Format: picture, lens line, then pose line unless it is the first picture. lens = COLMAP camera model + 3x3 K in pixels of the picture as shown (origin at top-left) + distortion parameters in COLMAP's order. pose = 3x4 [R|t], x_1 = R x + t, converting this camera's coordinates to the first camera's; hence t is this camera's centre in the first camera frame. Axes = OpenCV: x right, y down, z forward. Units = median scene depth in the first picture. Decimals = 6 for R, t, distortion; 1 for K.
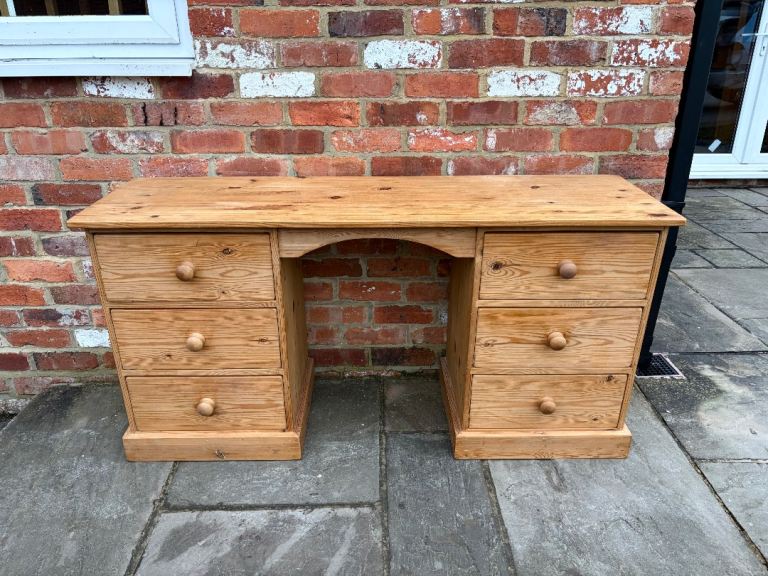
lens RADIAL K [[588.3, 0, 384.0], [0, 588.3, 288.0], [0, 0, 1]] dist [0.045050, -0.049920]
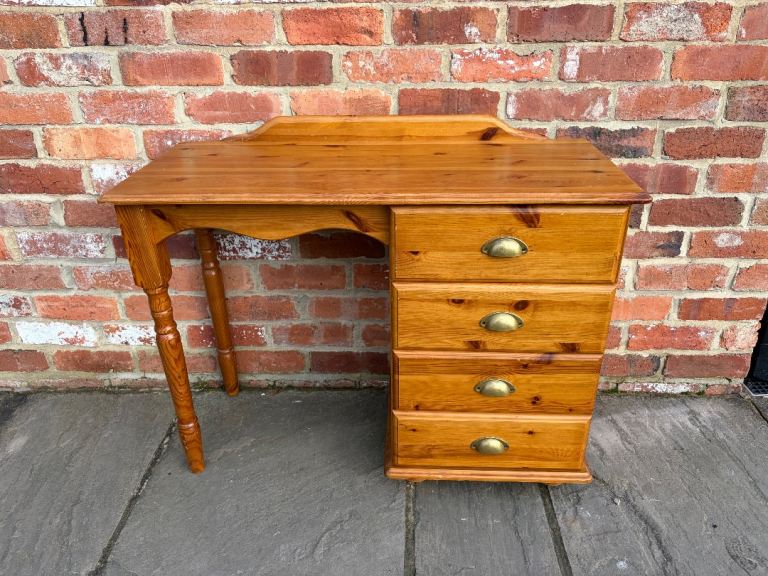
lens RADIAL K [[588.3, 0, 384.0], [0, 588.3, 288.0], [0, 0, 1]] dist [0.045050, -0.049920]
pose [[0.998588, 0.013383, -0.051403, 0.000274], [-0.010906, 0.998780, 0.048164, -0.018433], [0.051985, -0.047535, 0.997516, 0.279334]]
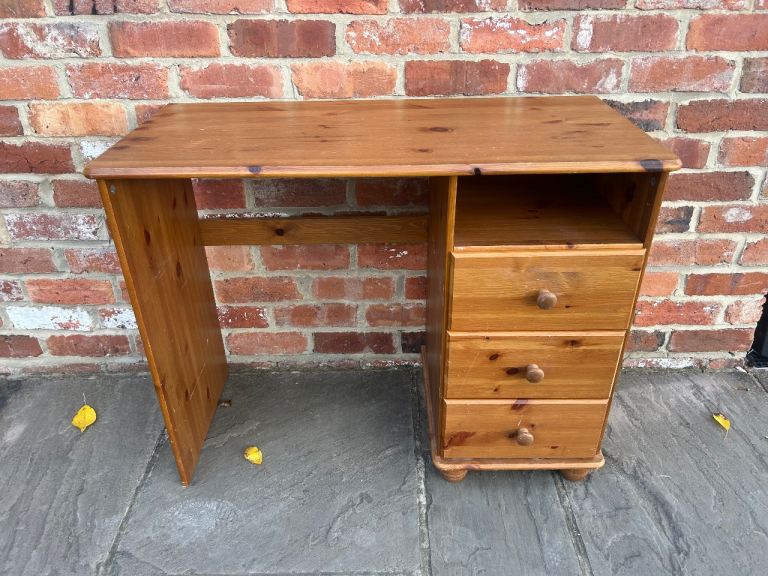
lens RADIAL K [[588.3, 0, 384.0], [0, 588.3, 288.0], [0, 0, 1]] dist [0.045050, -0.049920]
pose [[0.999758, 0.002187, -0.021898, -0.030788], [0.000025, 0.994937, 0.100496, -0.031646], [0.022007, -0.100473, 0.994696, 0.297027]]
